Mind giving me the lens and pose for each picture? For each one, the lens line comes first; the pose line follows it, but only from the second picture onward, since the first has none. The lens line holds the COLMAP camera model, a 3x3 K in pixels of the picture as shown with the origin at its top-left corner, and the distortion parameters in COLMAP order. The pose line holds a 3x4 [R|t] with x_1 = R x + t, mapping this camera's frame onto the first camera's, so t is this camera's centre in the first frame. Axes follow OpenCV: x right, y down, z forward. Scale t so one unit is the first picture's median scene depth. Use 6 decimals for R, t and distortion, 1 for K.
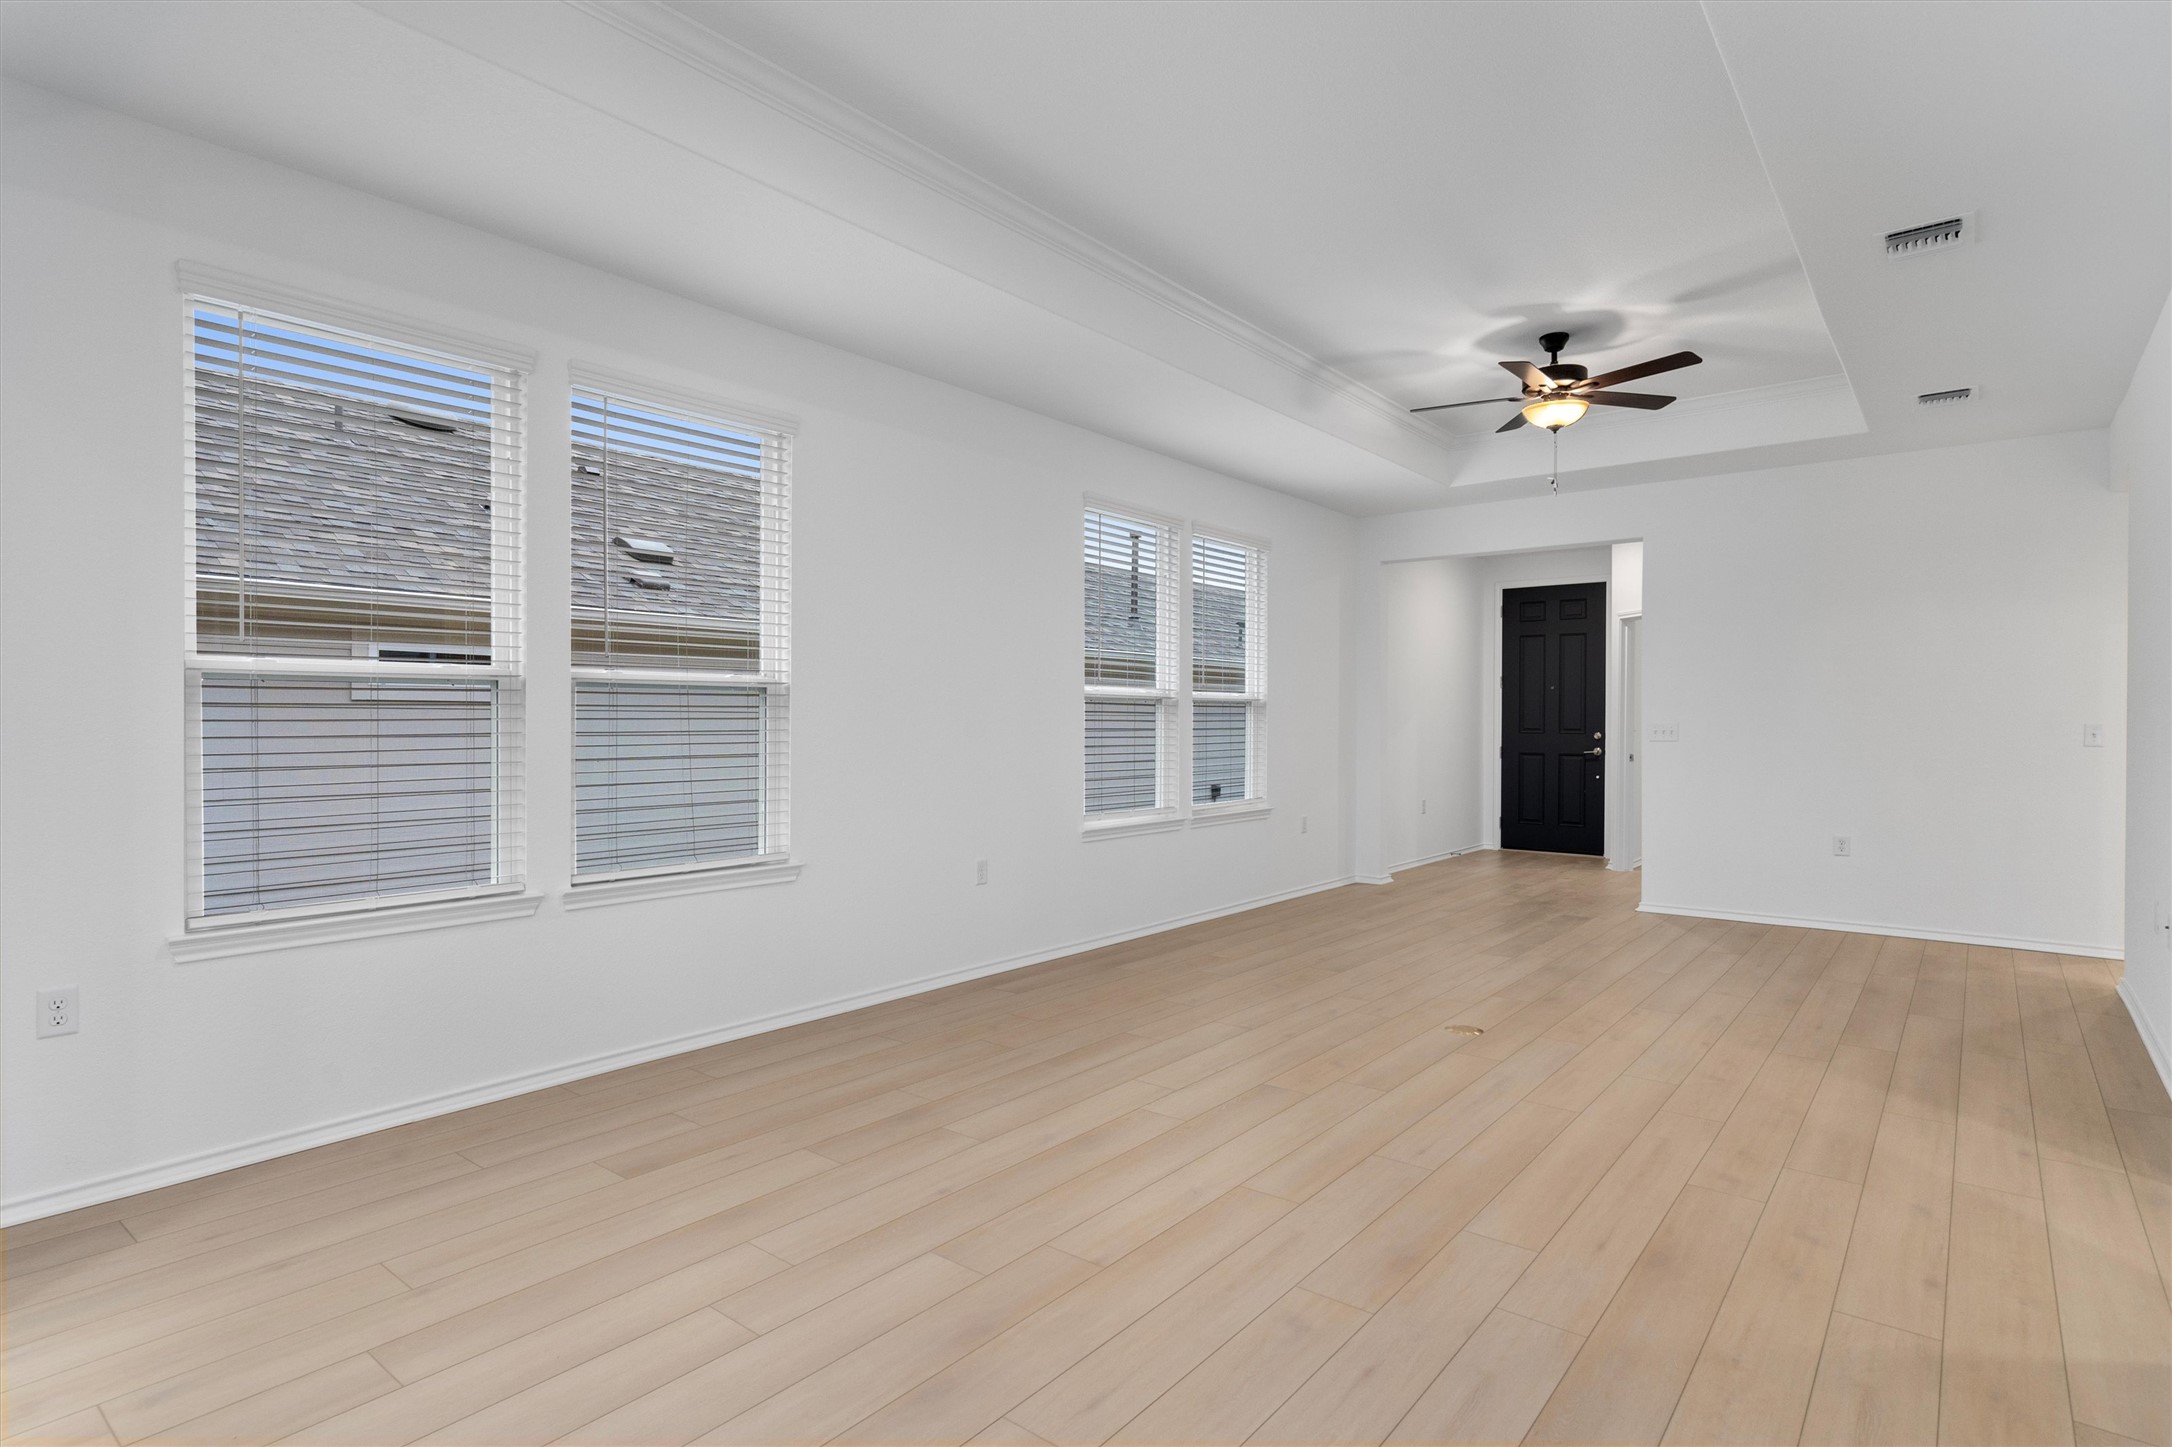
lens RADIAL K [[1127.2, 0, 1078.8], [0, 1127.2, 722.9], [0, 0, 1]] dist [0.013769, 0.000918]
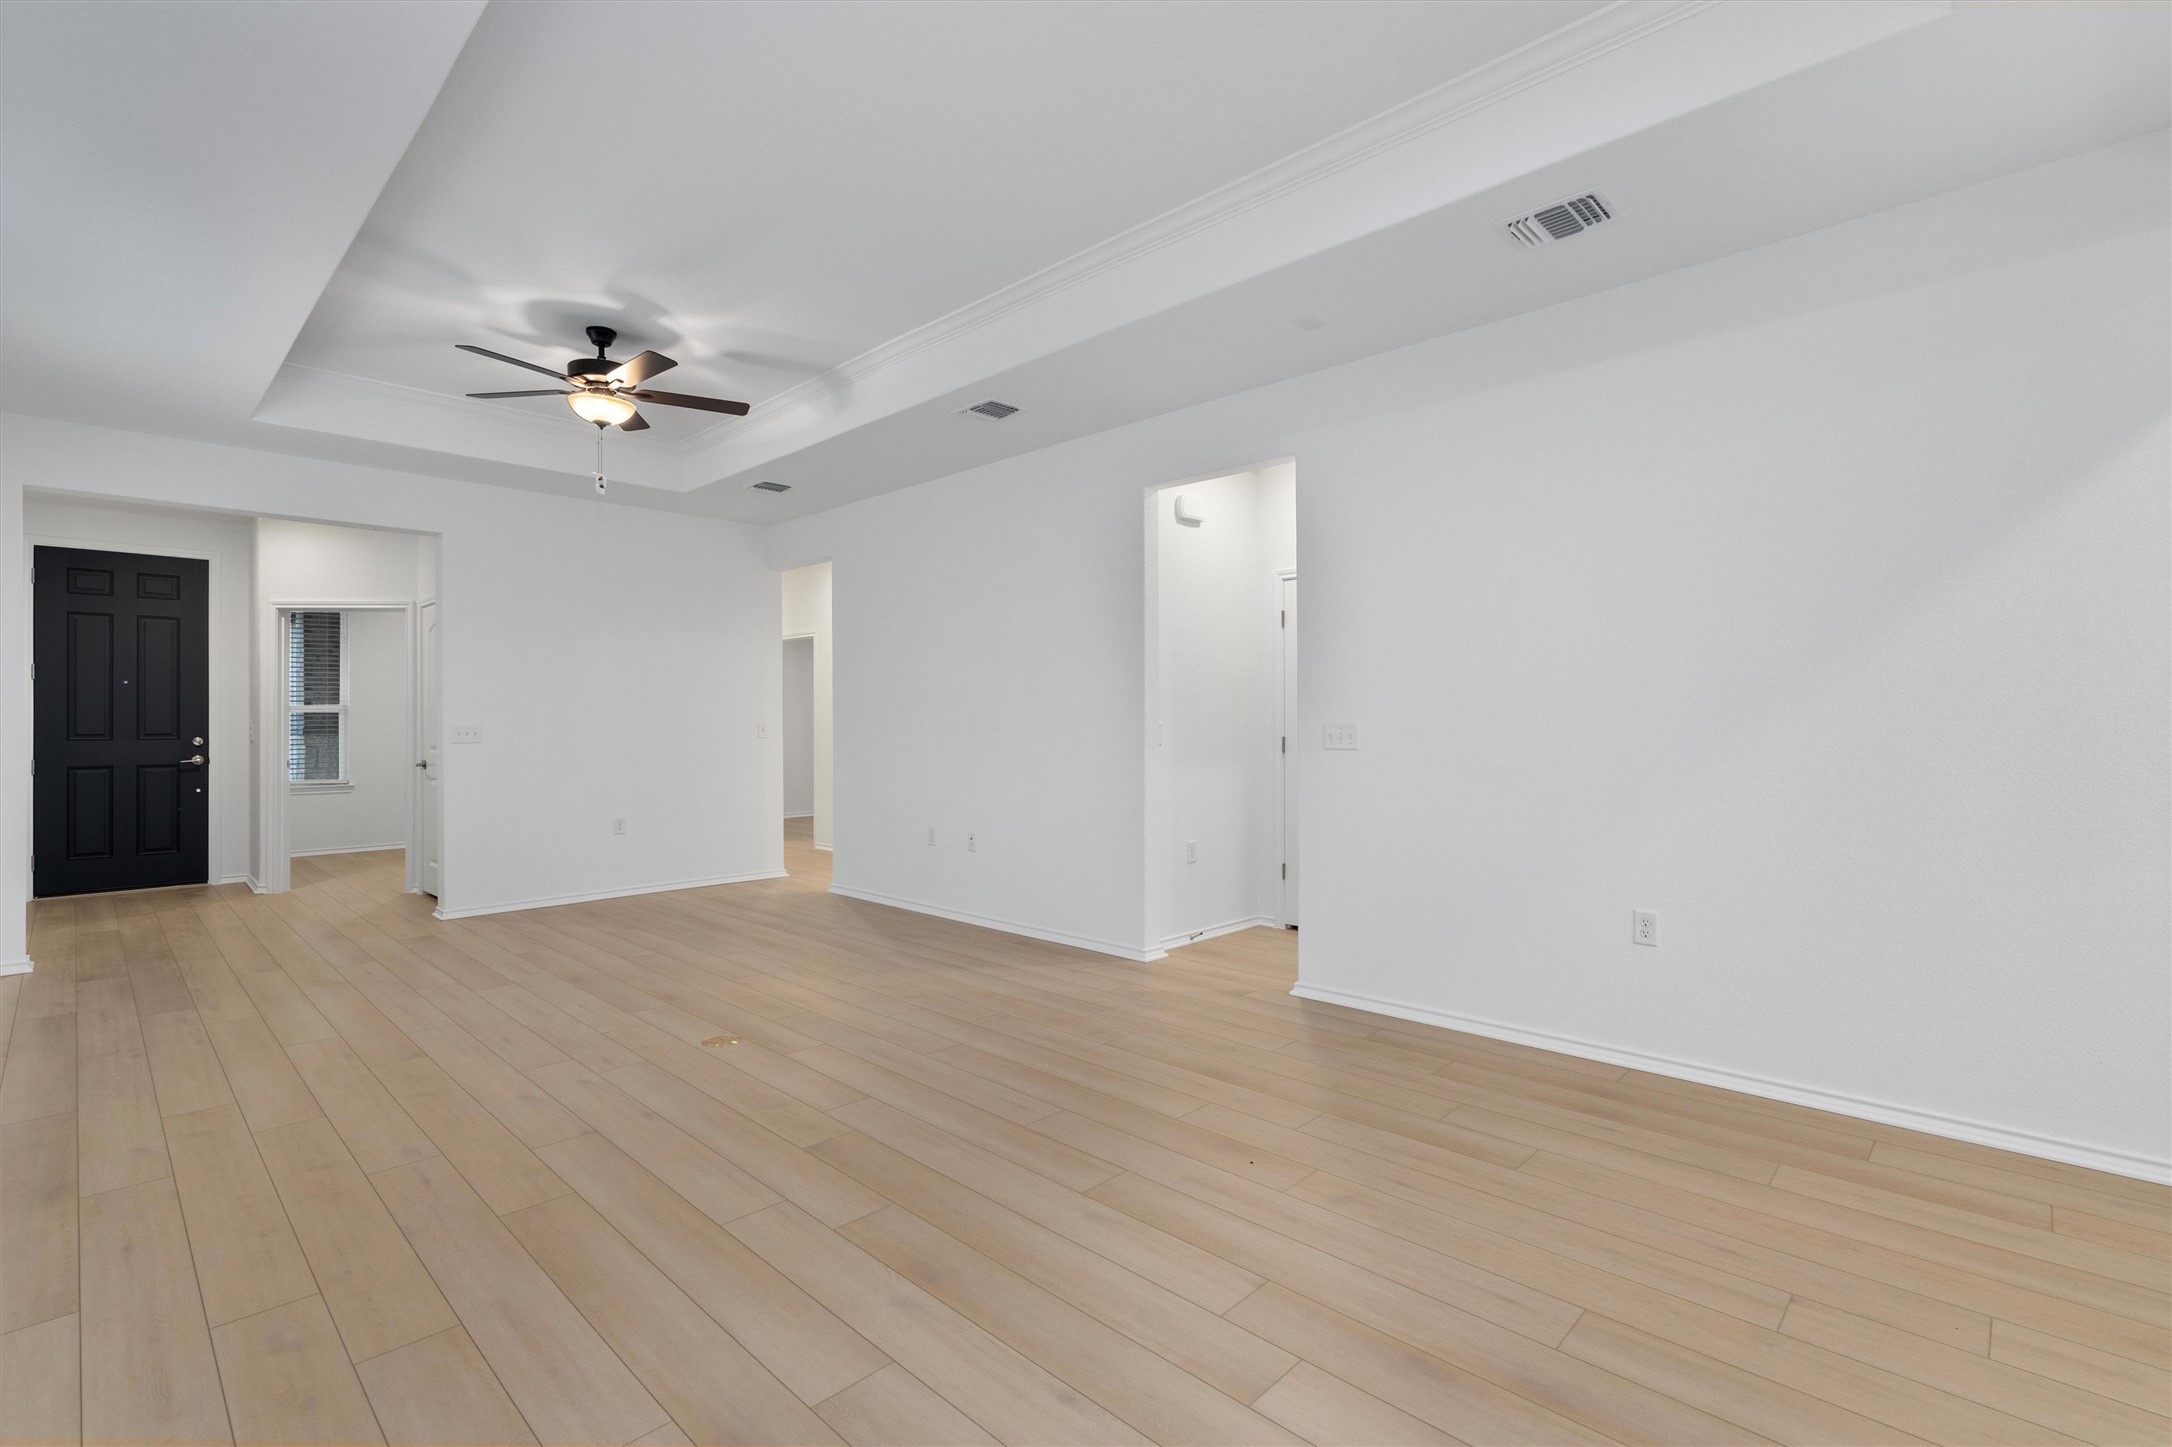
lens RADIAL K [[981.6, 0, 1099.5], [0, 981.6, 716.3], [0, 0, 1]] dist [-0.002667, -0.001687]
pose [[0.082408, 0.001089, 0.996598, -0.392788], [0.006808, 0.999975, -0.001655, -0.002997], [-0.996575, 0.006921, 0.082399, 0.504457]]
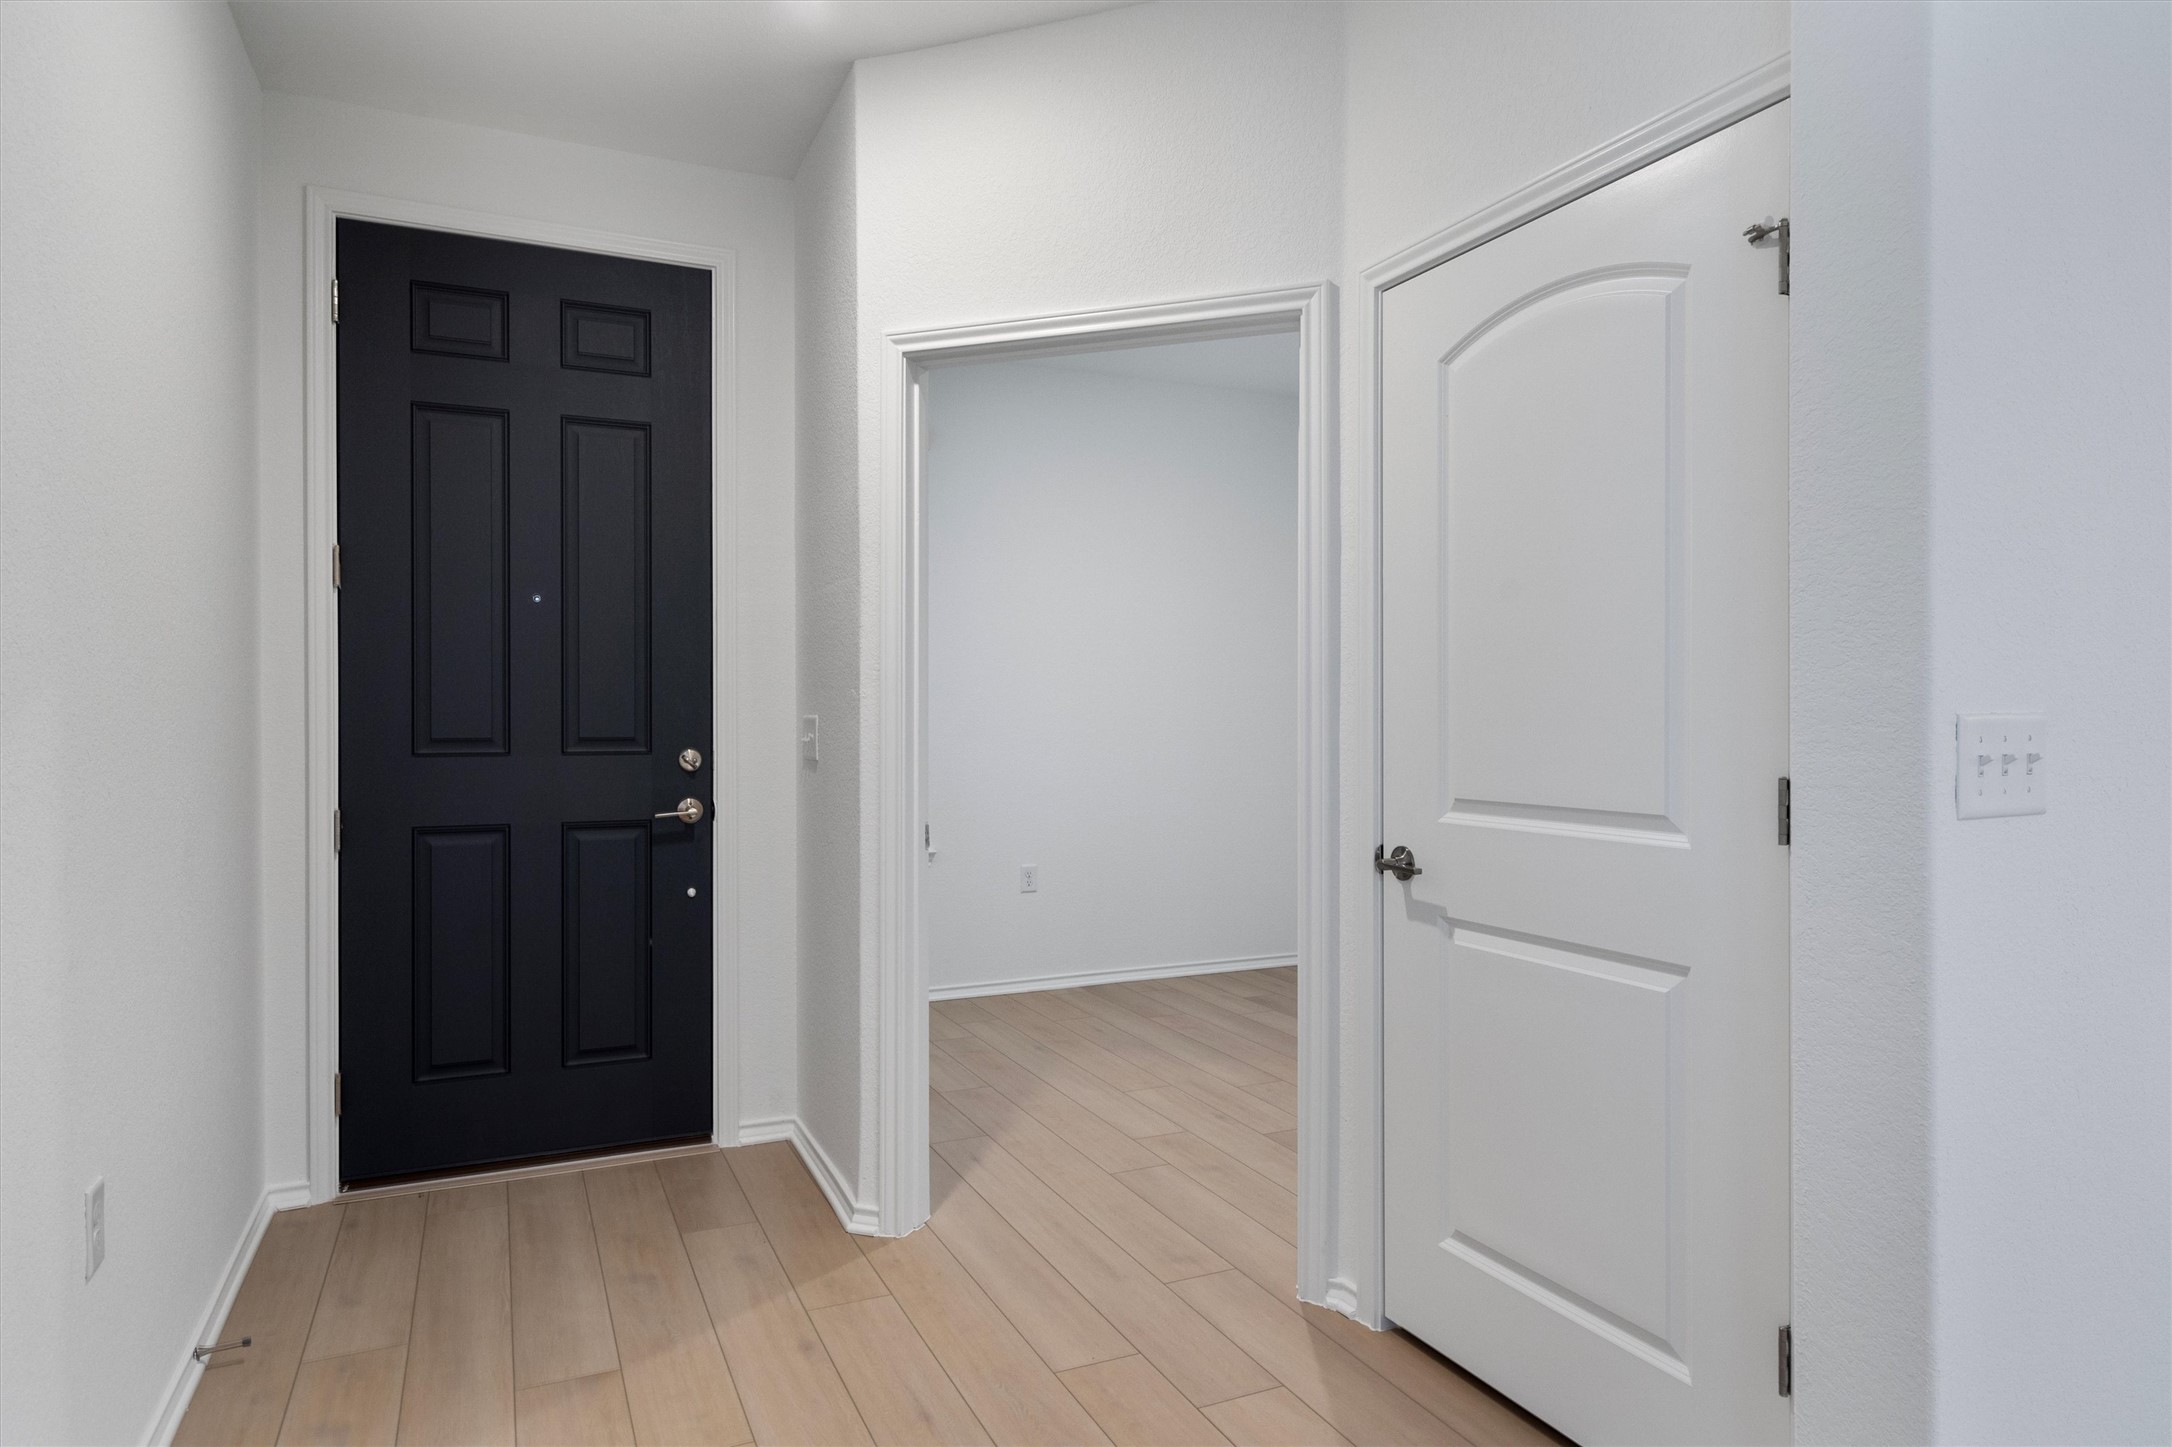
lens RADIAL K [[1297.0, 0, 1090.4], [0, 1297.0, 725.5], [0, 0, 1]] dist [0.001419, -0.000997]
pose [[0.441200, -0.007875, 0.897374, 0.349420], [0.003966, 0.999969, 0.006825, -0.000563], [-0.897400, 0.000548, 0.441217, 1.384086]]
